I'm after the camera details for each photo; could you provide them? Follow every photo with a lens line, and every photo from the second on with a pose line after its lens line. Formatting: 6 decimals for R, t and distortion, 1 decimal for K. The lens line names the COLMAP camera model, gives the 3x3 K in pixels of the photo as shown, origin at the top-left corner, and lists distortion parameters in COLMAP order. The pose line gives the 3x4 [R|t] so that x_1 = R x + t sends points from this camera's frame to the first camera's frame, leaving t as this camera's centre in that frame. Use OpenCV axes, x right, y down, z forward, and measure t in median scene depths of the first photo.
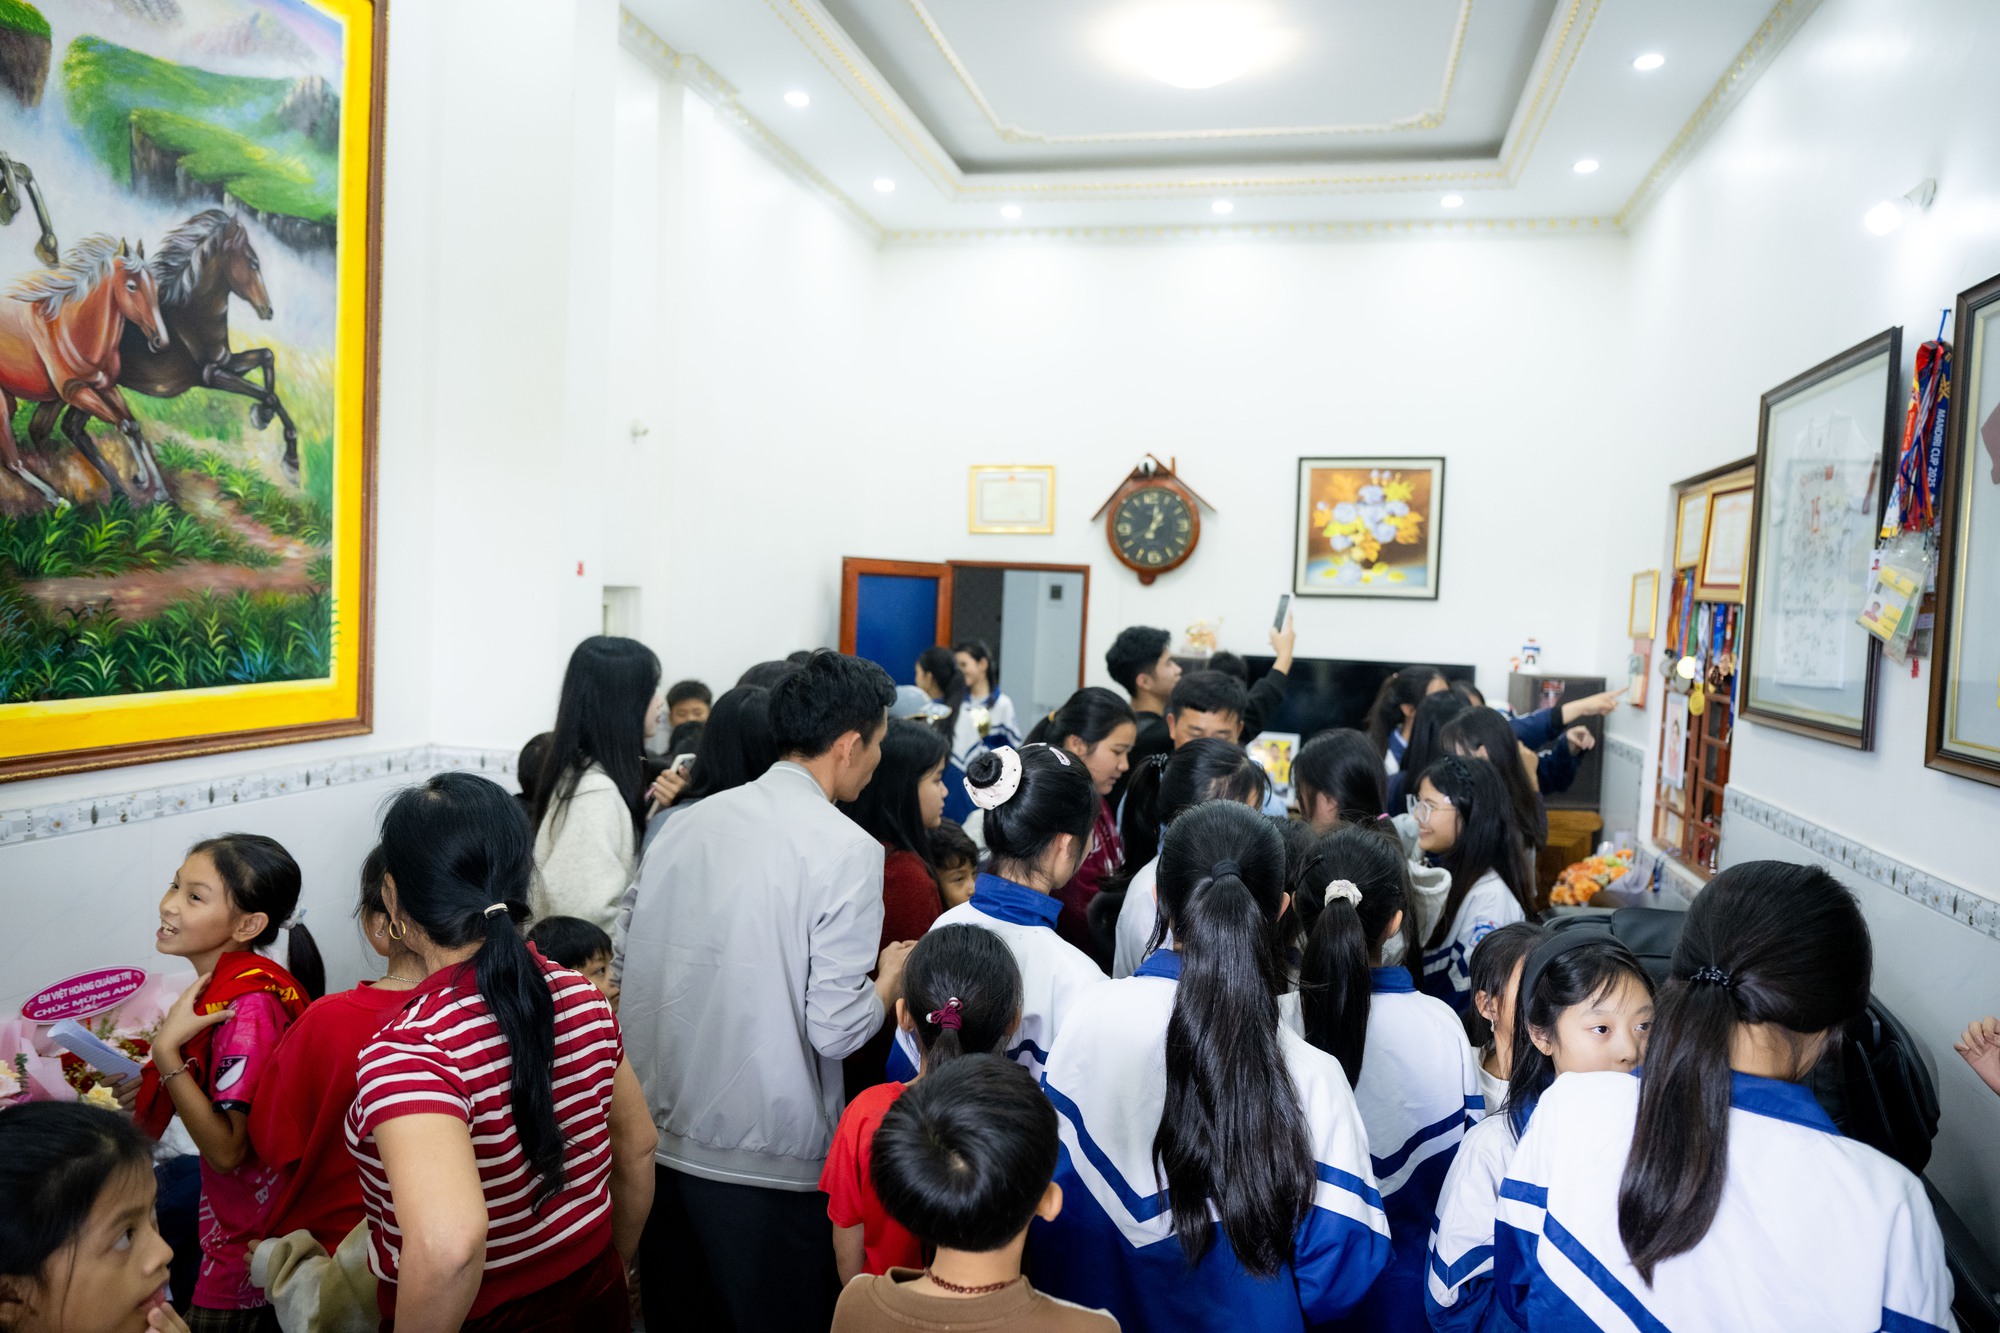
lens RADIAL K [[1390.9, 0, 1000.0], [0, 1390.9, 666.5], [0, 0, 1]] dist [0.046970, 0.000802]
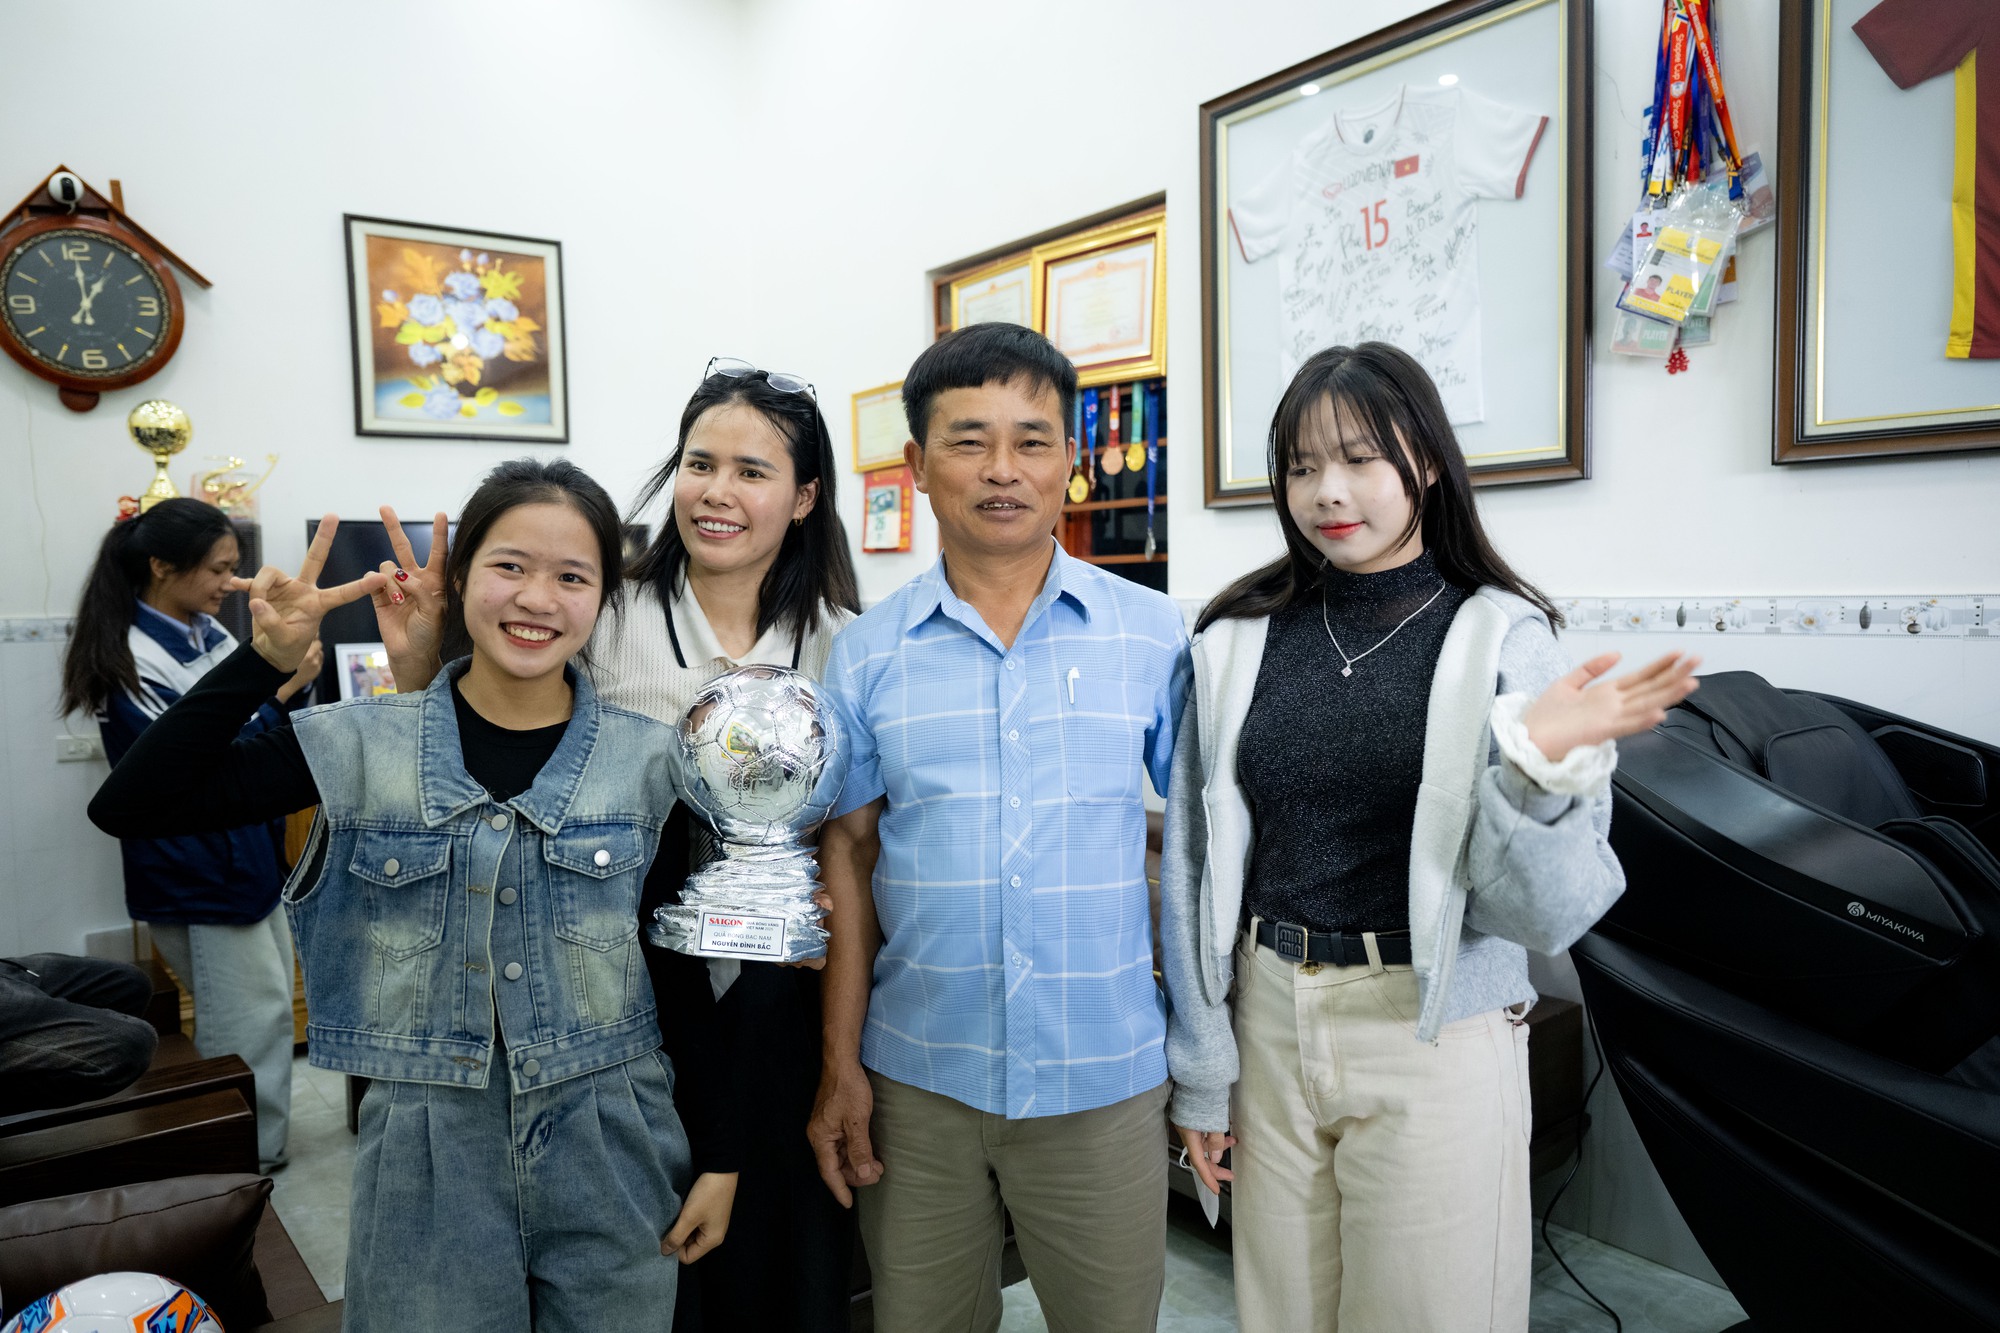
lens RADIAL K [[1390.9, 0, 1000.0], [0, 1390.9, 666.5], [0, 0, 1]] dist [0.046970, 0.000802]
pose [[0.637239, -0.099751, 0.764183, -0.111364], [0.084475, 0.994654, 0.059393, 0.043876], [-0.766023, 0.026707, 0.642259, 0.362425]]
